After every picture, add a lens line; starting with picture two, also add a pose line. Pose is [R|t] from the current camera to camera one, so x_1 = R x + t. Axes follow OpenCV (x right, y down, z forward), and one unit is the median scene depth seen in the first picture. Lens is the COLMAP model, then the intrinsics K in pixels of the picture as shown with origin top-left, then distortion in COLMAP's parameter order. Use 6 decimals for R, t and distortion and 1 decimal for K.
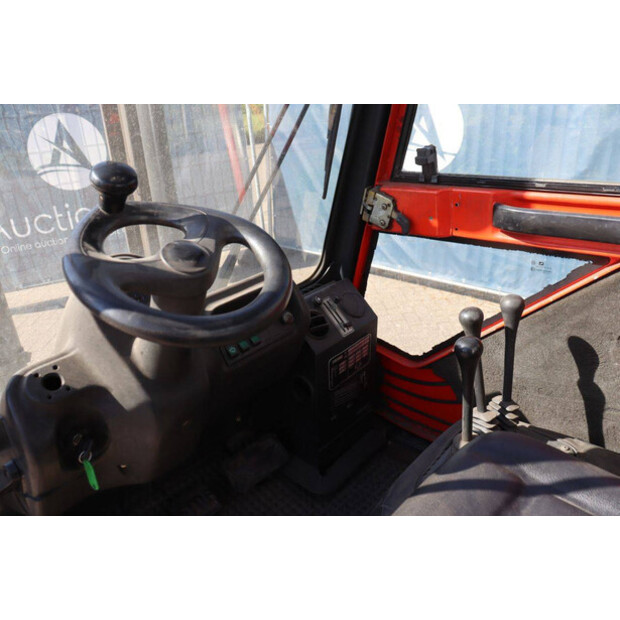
lens RADIAL K [[499.7, 0, 310.0], [0, 499.7, 310.0], [0, 0, 1]] dist [-0.147700, 0.108585]
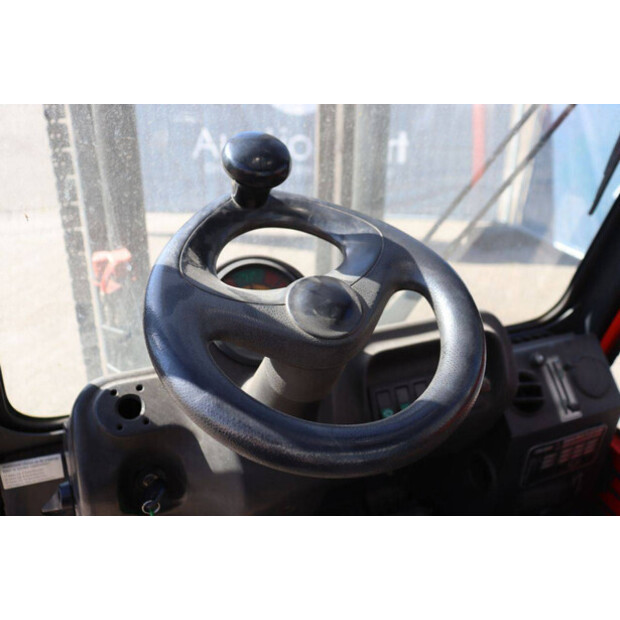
lens RADIAL K [[613.5, 0, 300.7], [0, 613.5, 328.0], [0, 0, 1]] dist [-0.044370, 0.017215]
pose [[0.898553, 0.264156, -0.350463, 0.007821], [-0.244284, 0.964468, 0.100632, -0.129588], [0.364592, -0.004811, 0.931155, 0.205906]]
